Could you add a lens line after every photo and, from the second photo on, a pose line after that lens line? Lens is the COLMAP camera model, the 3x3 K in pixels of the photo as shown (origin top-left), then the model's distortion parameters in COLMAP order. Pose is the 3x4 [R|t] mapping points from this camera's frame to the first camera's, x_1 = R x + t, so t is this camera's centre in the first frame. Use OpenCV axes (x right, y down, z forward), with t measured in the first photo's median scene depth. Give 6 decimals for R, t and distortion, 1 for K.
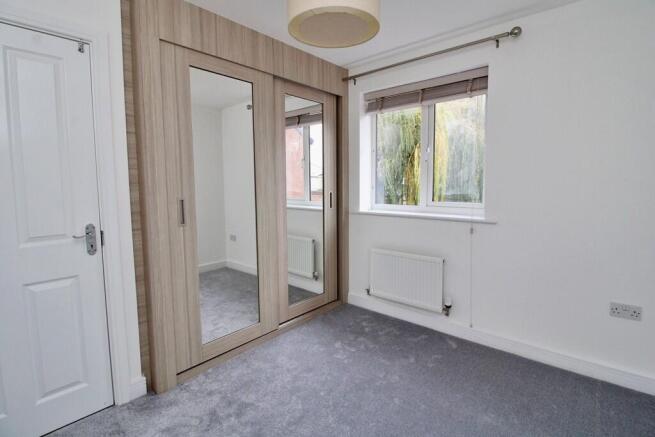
lens RADIAL K [[311.2, 0, 323.6], [0, 311.2, 210.4], [0, 0, 1]] dist [0.000107, -0.014820]
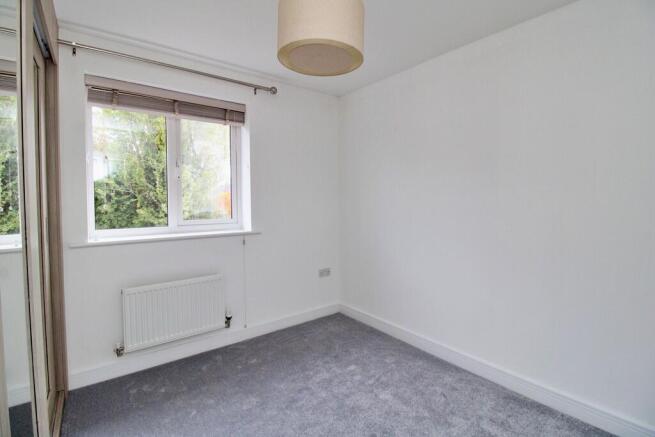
lens RADIAL K [[311.2, 0, 323.6], [0, 311.2, 210.4], [0, 0, 1]] dist [0.000107, -0.014820]
pose [[0.189337, -0.023020, 0.981642, -0.574185], [0.094309, 0.995530, 0.005155, -0.028025], [-0.977373, 0.091601, 0.190661, 0.464653]]
